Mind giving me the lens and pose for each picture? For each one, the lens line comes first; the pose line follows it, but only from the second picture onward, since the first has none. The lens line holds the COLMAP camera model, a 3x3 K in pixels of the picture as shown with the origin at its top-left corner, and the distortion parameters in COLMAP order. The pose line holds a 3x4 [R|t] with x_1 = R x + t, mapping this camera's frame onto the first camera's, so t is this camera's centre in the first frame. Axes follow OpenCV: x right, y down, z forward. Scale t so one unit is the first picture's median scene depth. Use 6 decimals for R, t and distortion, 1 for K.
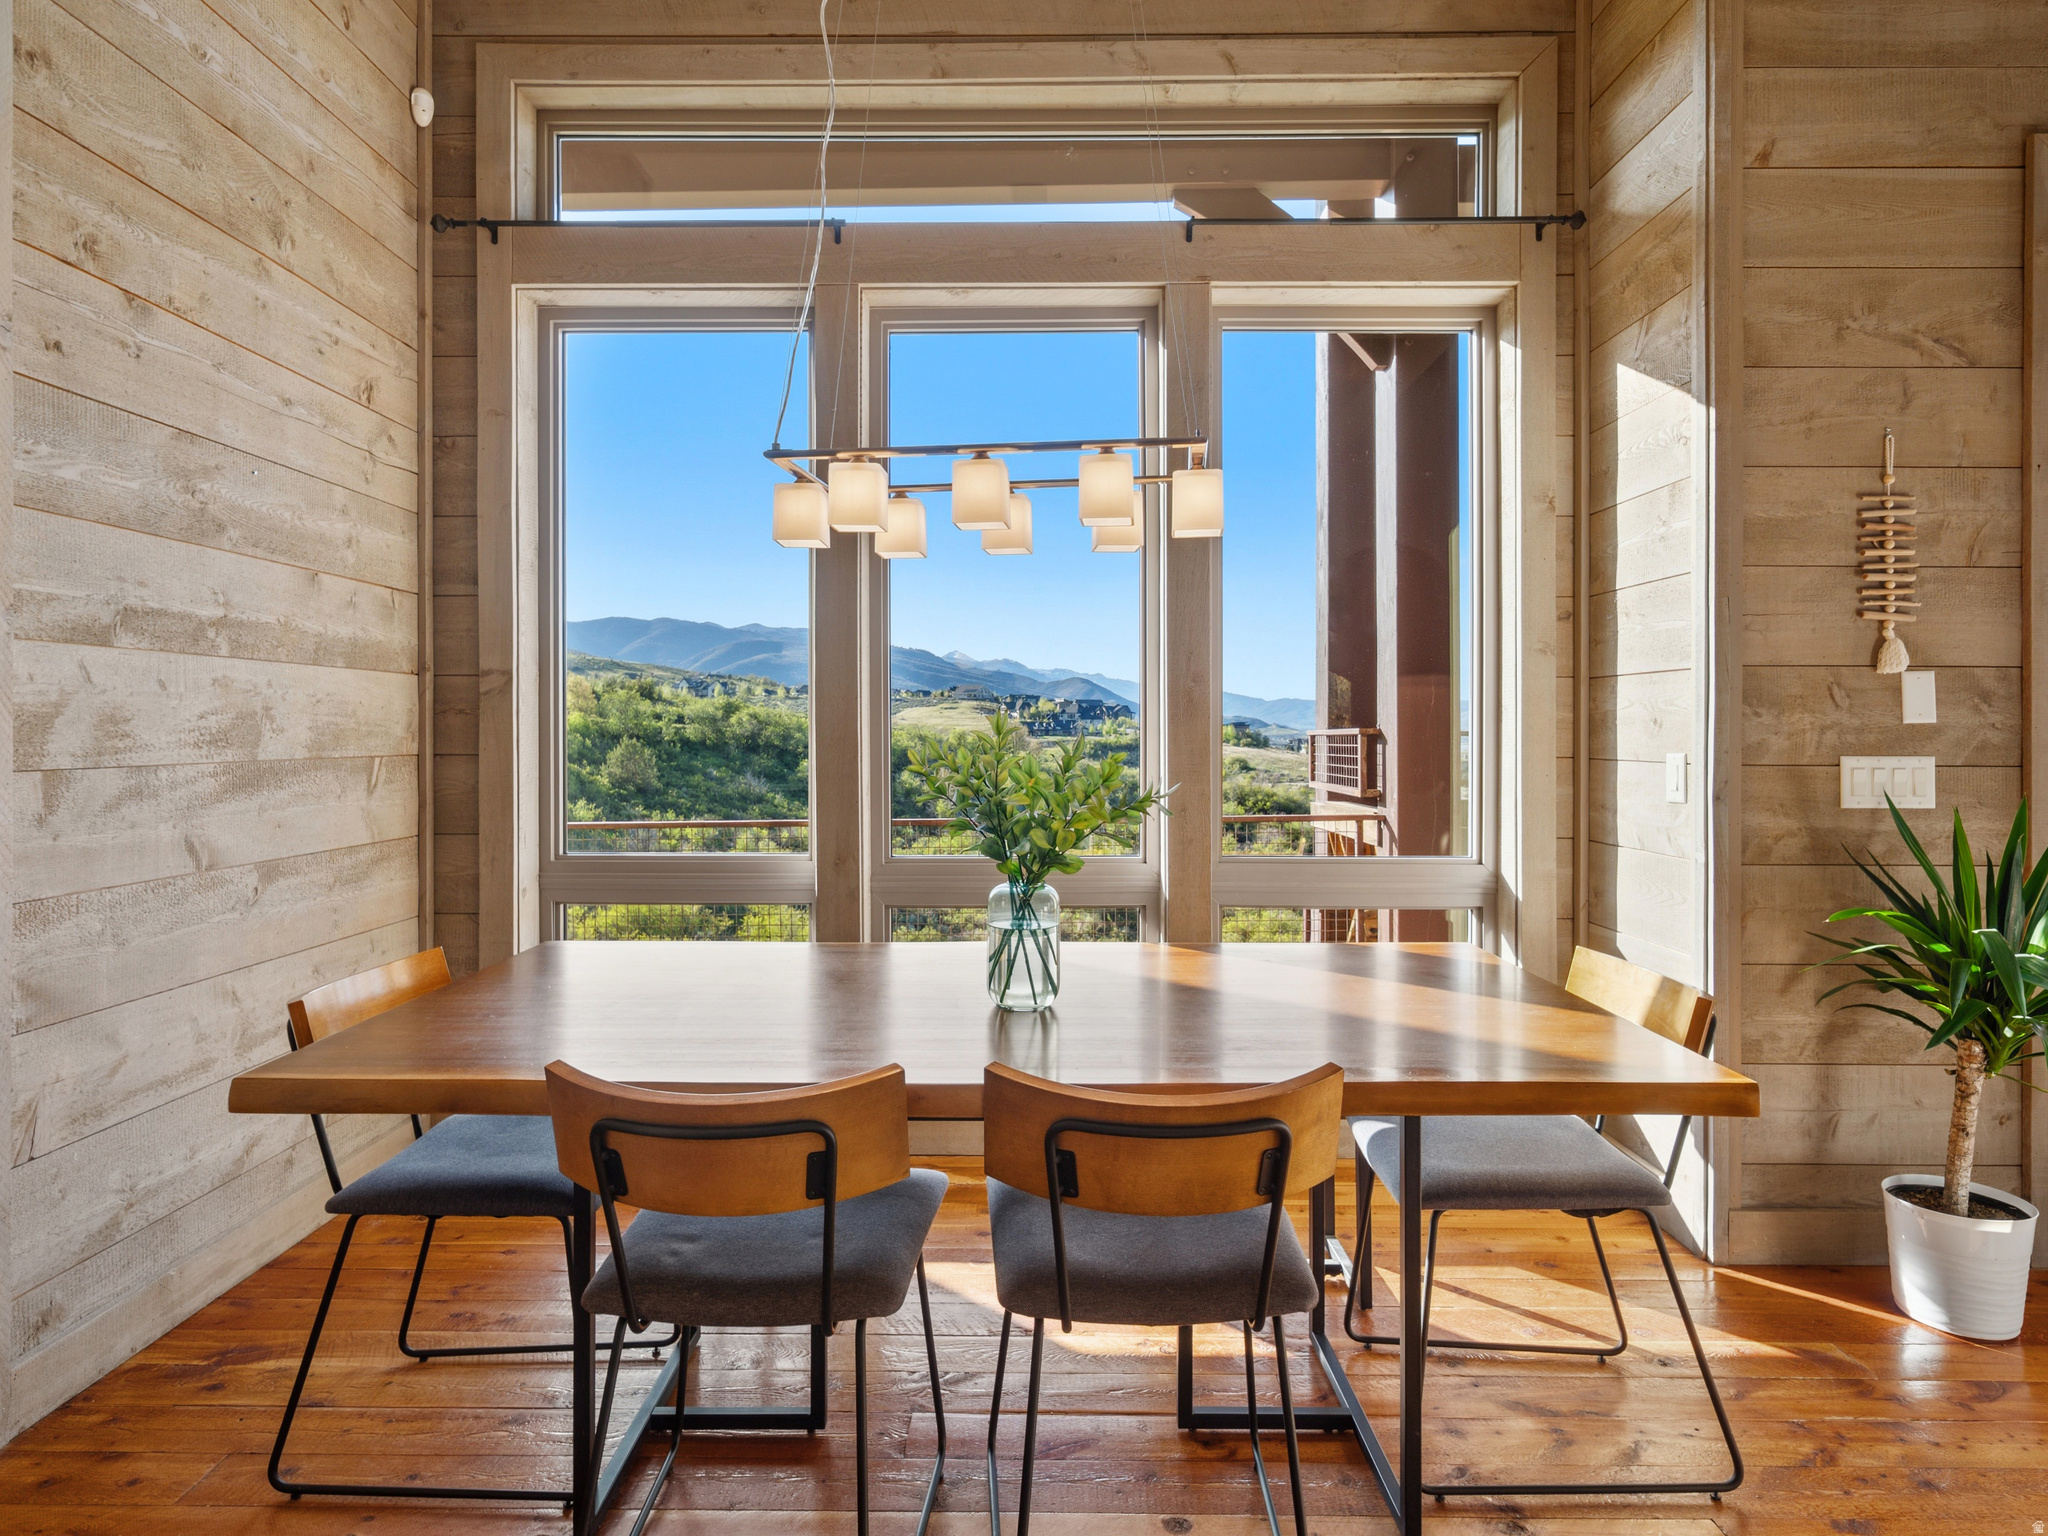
lens RADIAL K [[1133.4, 0, 1036.6], [0, 1133.4, 734.7], [0, 0, 1]] dist [0.005736, 0.000403]
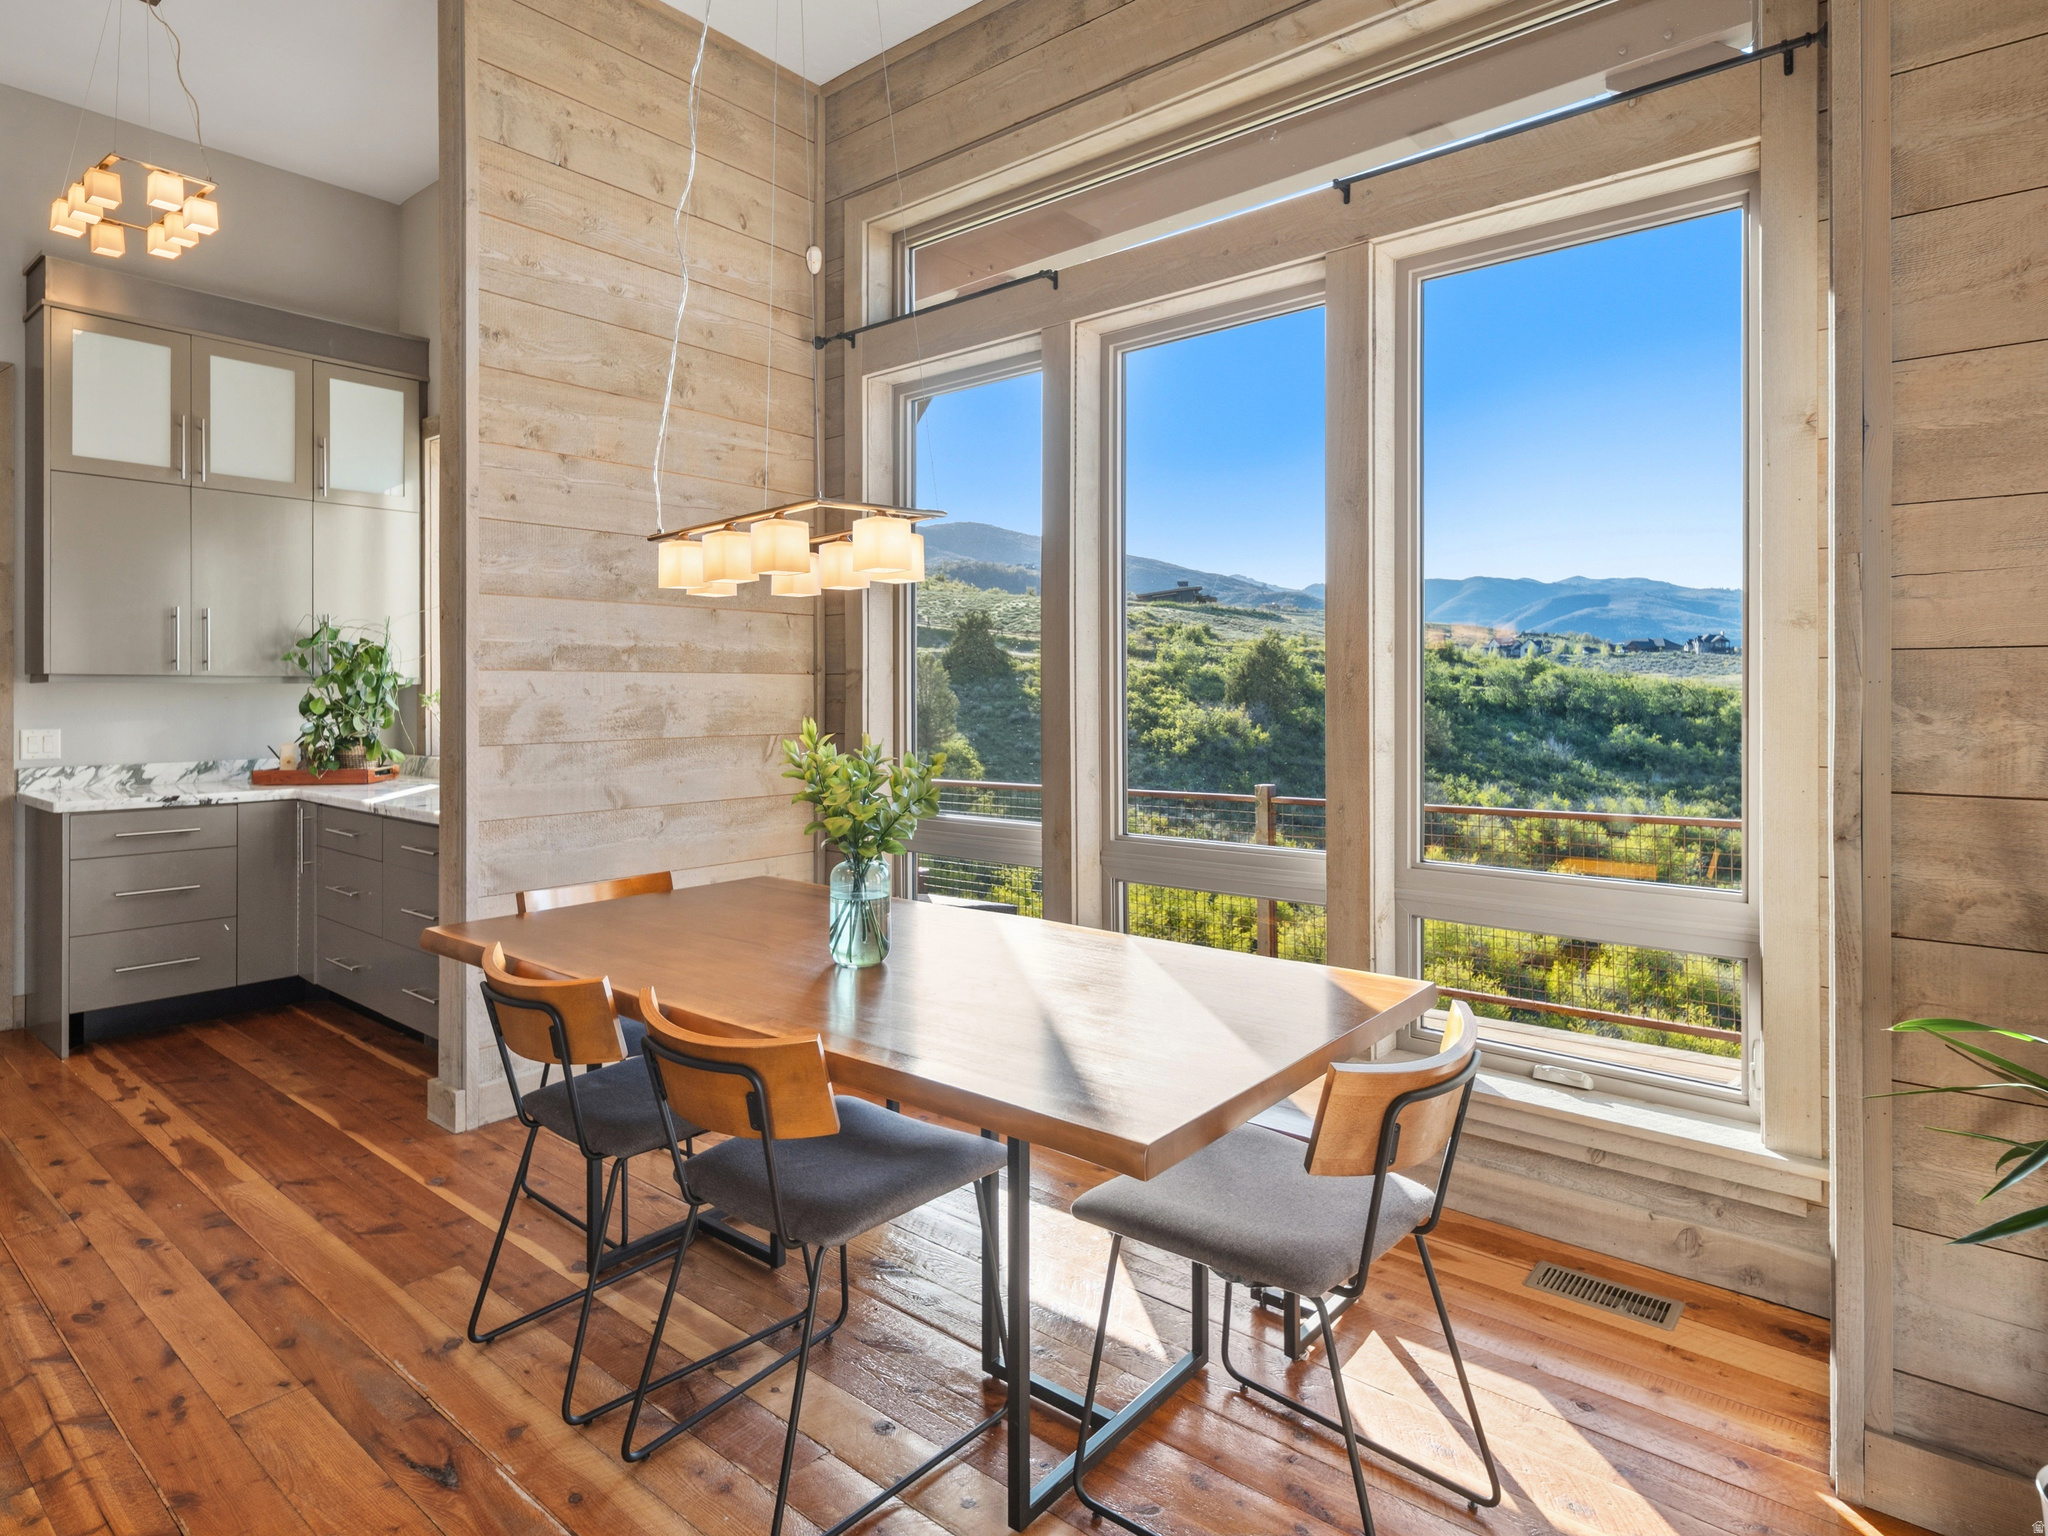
lens RADIAL K [[1142.2, 0, 1038.7], [0, 1142.2, 692.3], [0, 0, 1]] dist [0.005292, 0.000202]
pose [[0.775534, -0.002765, -0.631300, 0.656063], [0.000479, 0.999993, -0.003790, -0.032034], [0.631305, 0.002637, 0.775530, 0.129347]]
